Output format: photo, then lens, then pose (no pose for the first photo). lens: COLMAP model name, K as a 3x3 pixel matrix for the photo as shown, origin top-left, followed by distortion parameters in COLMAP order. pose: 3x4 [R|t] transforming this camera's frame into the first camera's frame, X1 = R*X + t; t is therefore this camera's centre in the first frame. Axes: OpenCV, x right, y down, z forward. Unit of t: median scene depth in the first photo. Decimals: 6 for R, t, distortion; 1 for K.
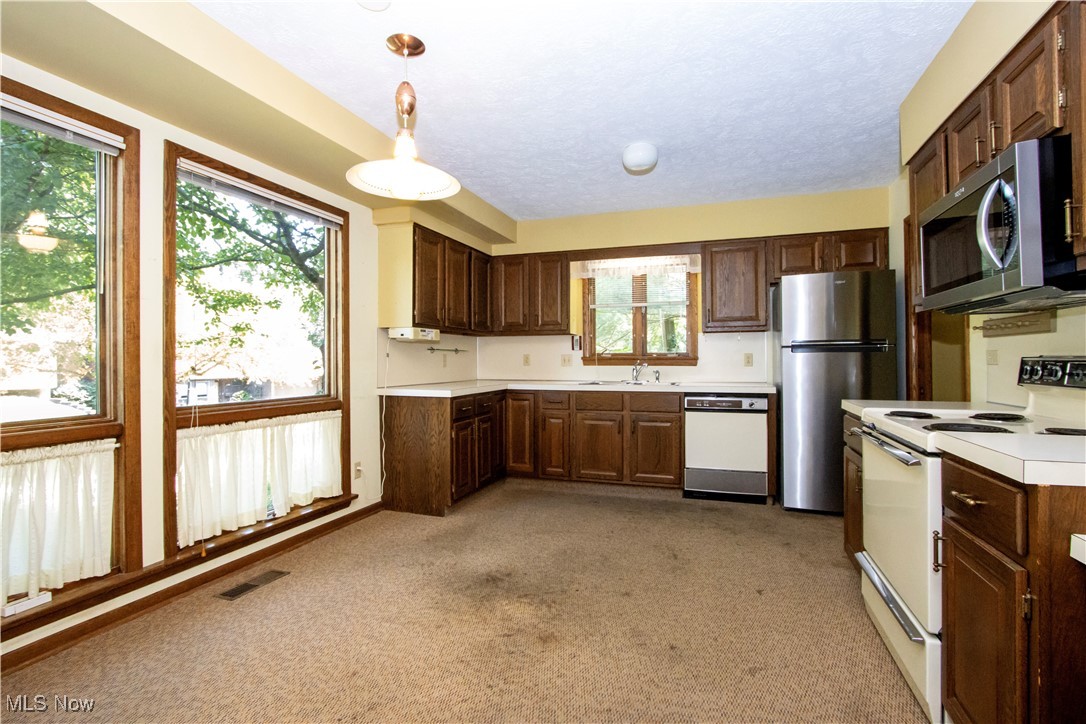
lens RADIAL K [[503.4, 0, 537.2], [0, 503.4, 356.9], [0, 0, 1]] dist [-0.017035, 0.000895]
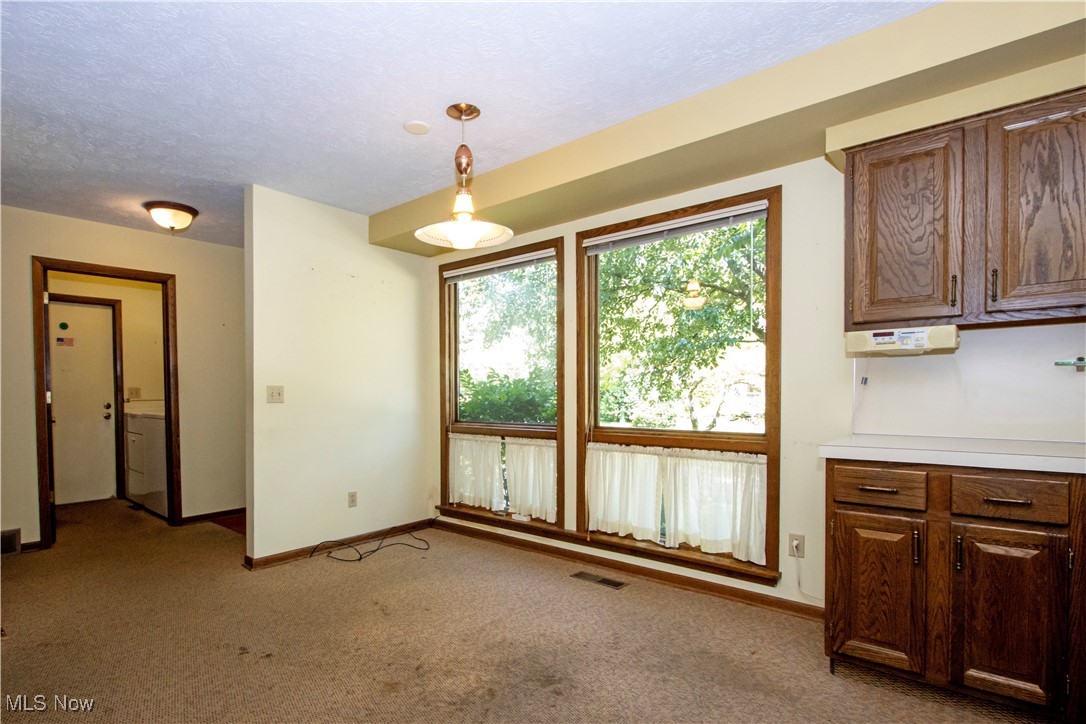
lens RADIAL K [[539.8, 0, 491.0], [0, 539.8, 404.9], [0, 0, 1]] dist [-0.003197, -0.000103]
pose [[-0.375144, 0.027026, -0.926572, 0.526457], [0.013397, 0.999629, 0.023733, 0.004588], [0.926870, -0.003510, -0.375367, 0.933320]]
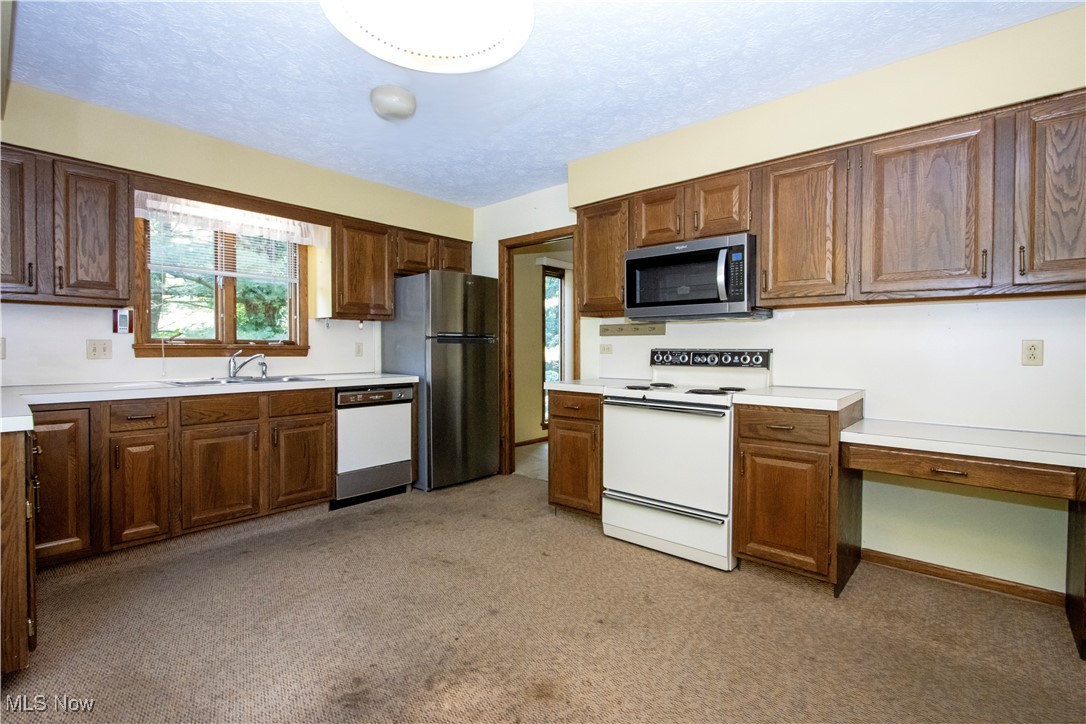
lens RADIAL K [[503.4, 0, 539.3], [0, 503.4, 359.7], [0, 0, 1]] dist [-0.017035, 0.000895]
pose [[0.366442, -0.014275, 0.930331, -0.437597], [-0.009722, 0.999769, 0.019170, 0.004159], [-0.930390, -0.016069, 0.366219, 0.429146]]
